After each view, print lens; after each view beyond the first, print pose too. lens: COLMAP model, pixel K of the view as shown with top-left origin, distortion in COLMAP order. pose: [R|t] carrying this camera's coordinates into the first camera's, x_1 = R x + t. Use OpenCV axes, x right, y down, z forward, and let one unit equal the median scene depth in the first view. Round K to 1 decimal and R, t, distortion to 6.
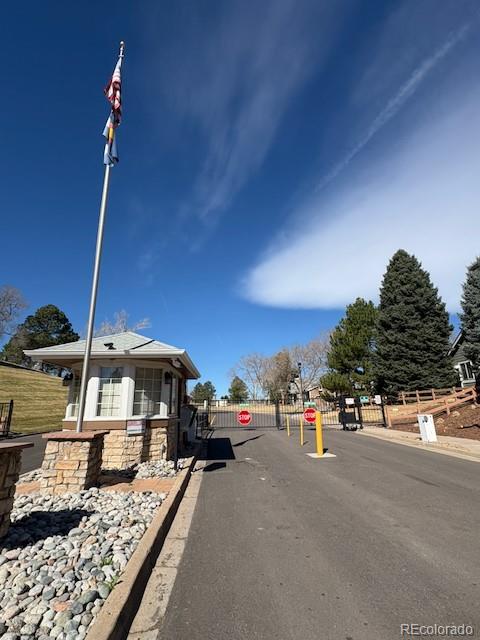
lens RADIAL K [[310.7, 0, 240.0], [0, 310.7, 320.0], [0, 0, 1]] dist [0.000531, 0.000135]
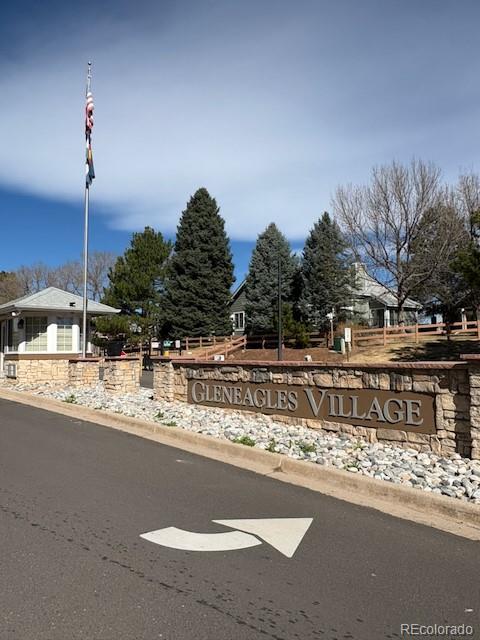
lens RADIAL K [[486.7, 0, 240.0], [0, 486.7, 320.0], [0, 0, 1]] dist [-0.000225, 0.000055]
pose [[0.790775, 0.051619, 0.609926, -0.303031], [-0.172047, 0.975011, 0.140544, -0.077051], [-0.587430, -0.216075, 0.779896, -0.324329]]
